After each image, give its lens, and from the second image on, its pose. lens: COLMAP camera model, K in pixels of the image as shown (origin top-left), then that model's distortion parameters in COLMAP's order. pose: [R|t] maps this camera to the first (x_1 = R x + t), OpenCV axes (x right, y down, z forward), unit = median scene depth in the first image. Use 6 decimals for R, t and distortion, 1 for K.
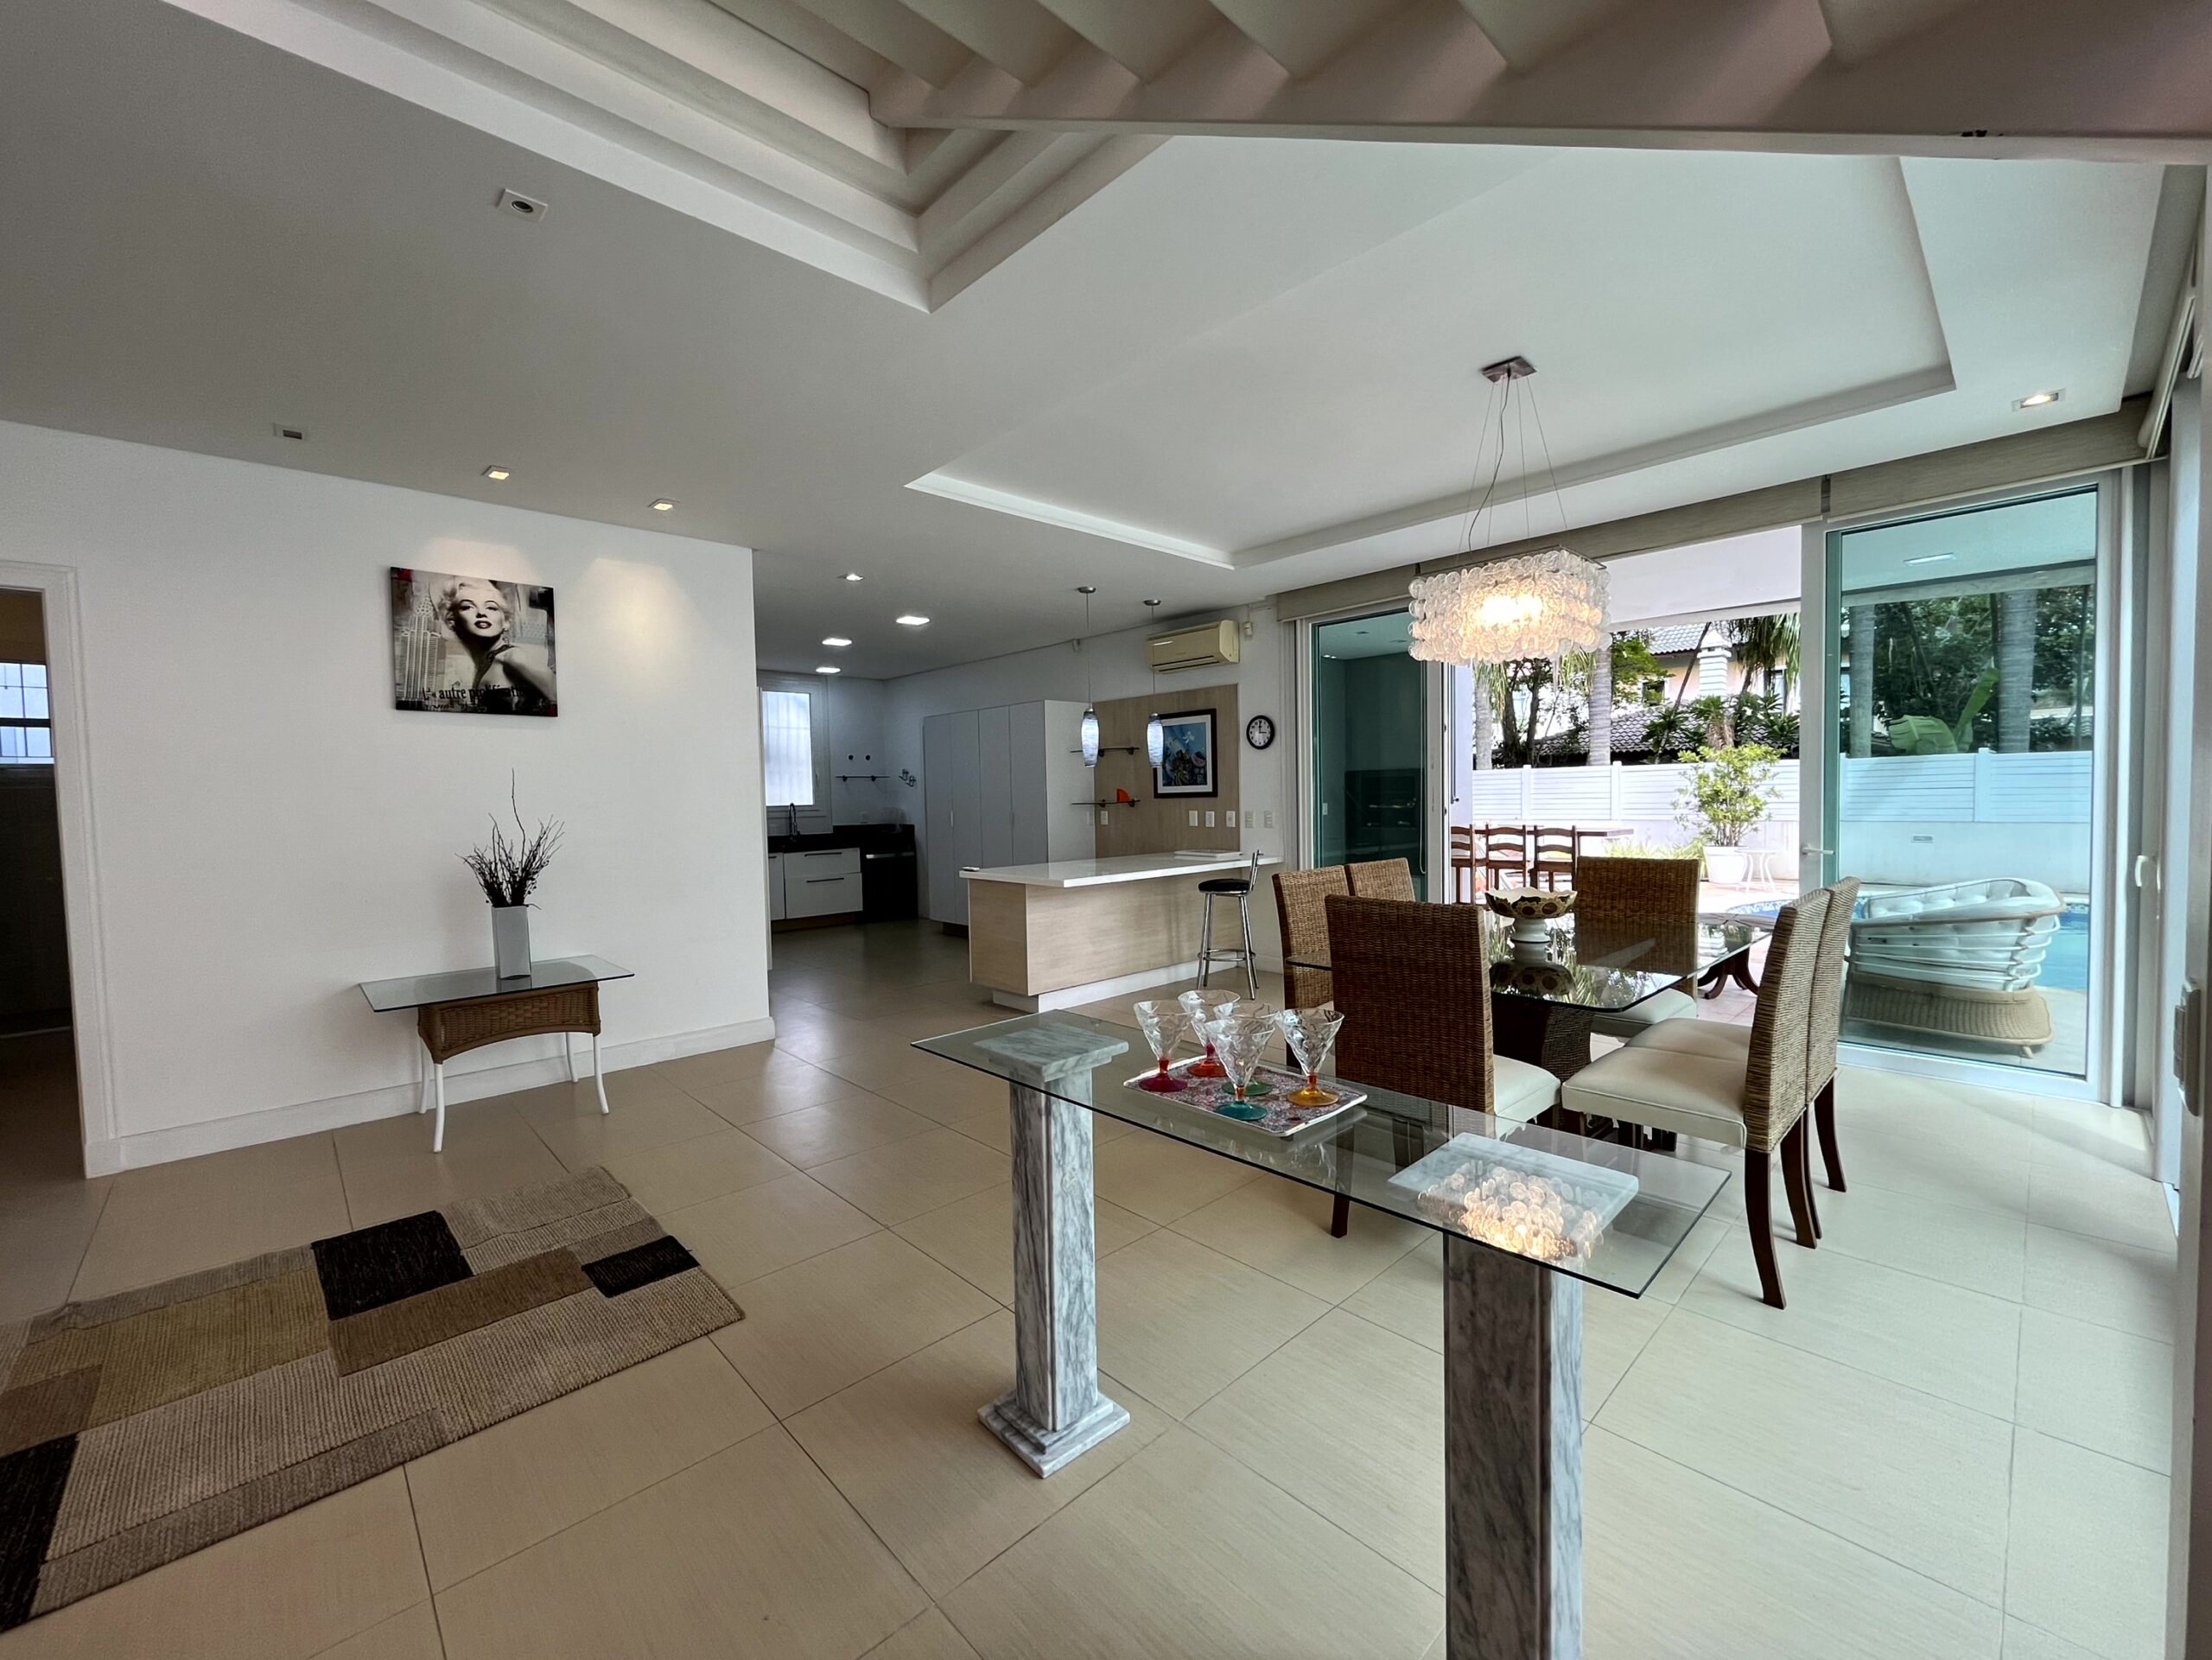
lens RADIAL K [[893.6, 0, 1102.0], [0, 893.6, 831.6], [0, 0, 1]] dist [-0.000263, -0.000167]
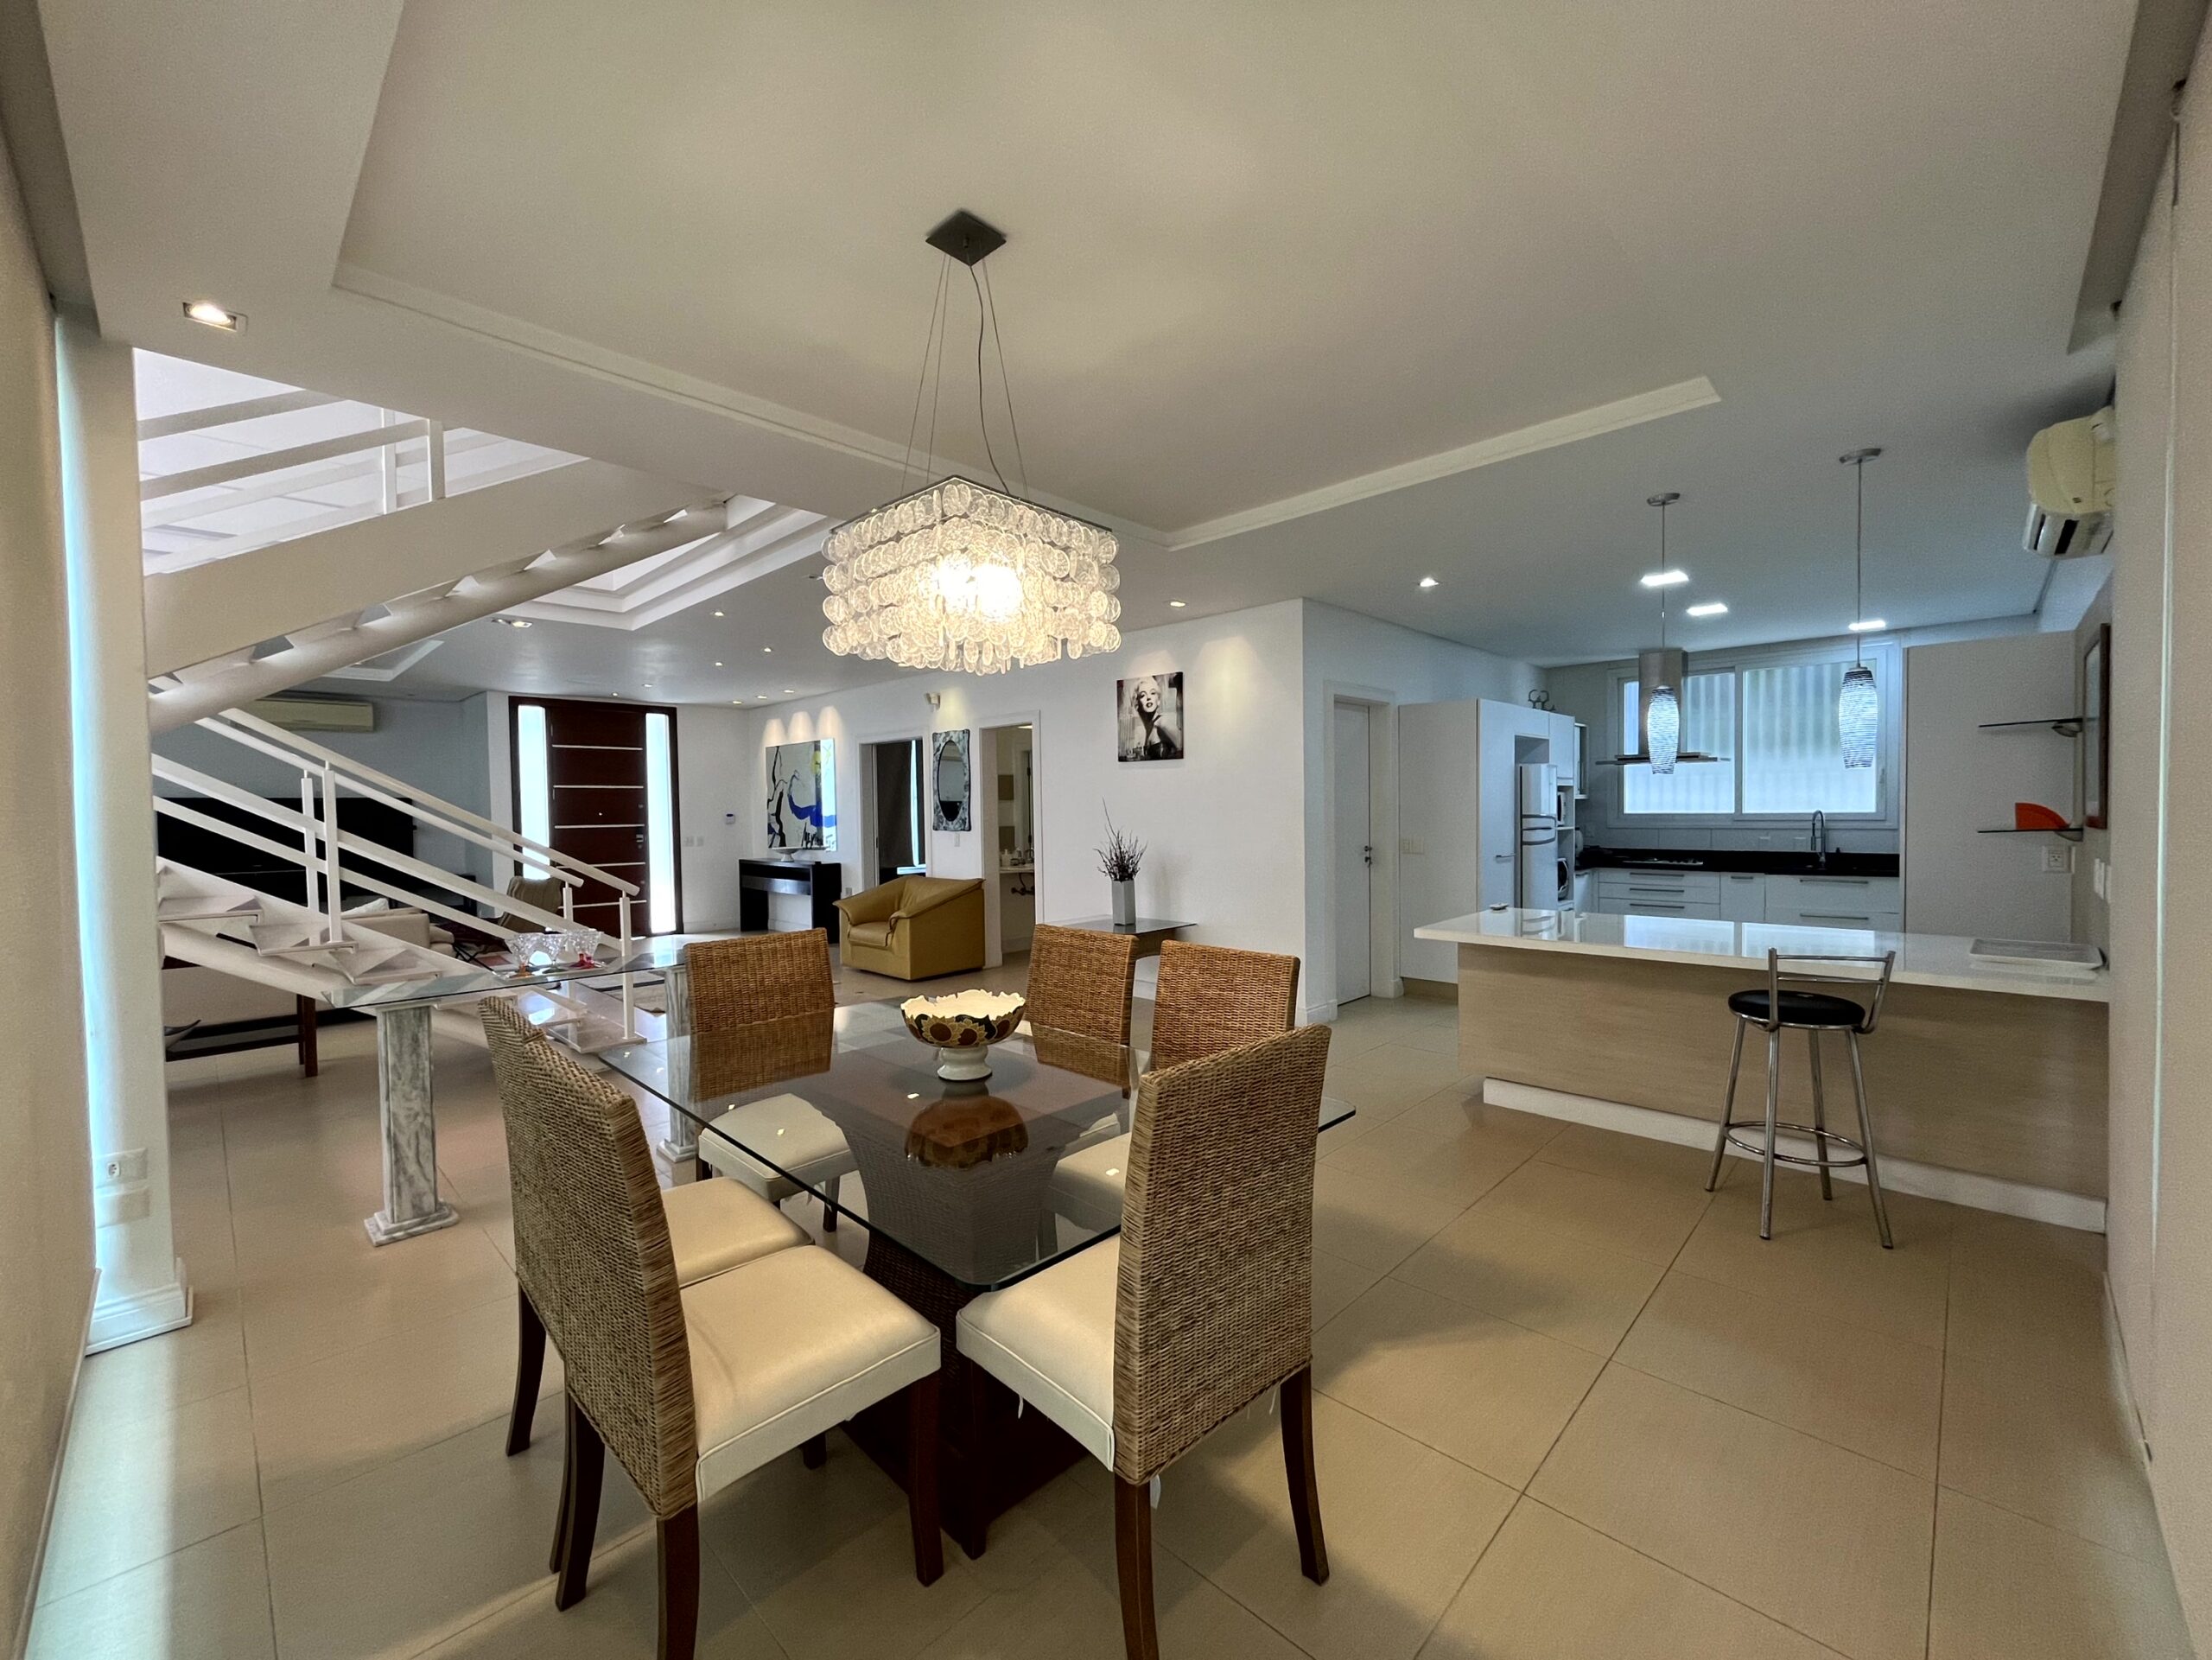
lens RADIAL K [[894.5, 0, 1102.0], [0, 894.5, 831.4], [0, 0, 1]] dist [-0.001139, 0.000110]
pose [[0.042141, 0.046225, -0.998042, 0.879917], [-0.027223, 0.998611, 0.045102, -0.072390], [0.998741, 0.025269, 0.043341, 0.819739]]
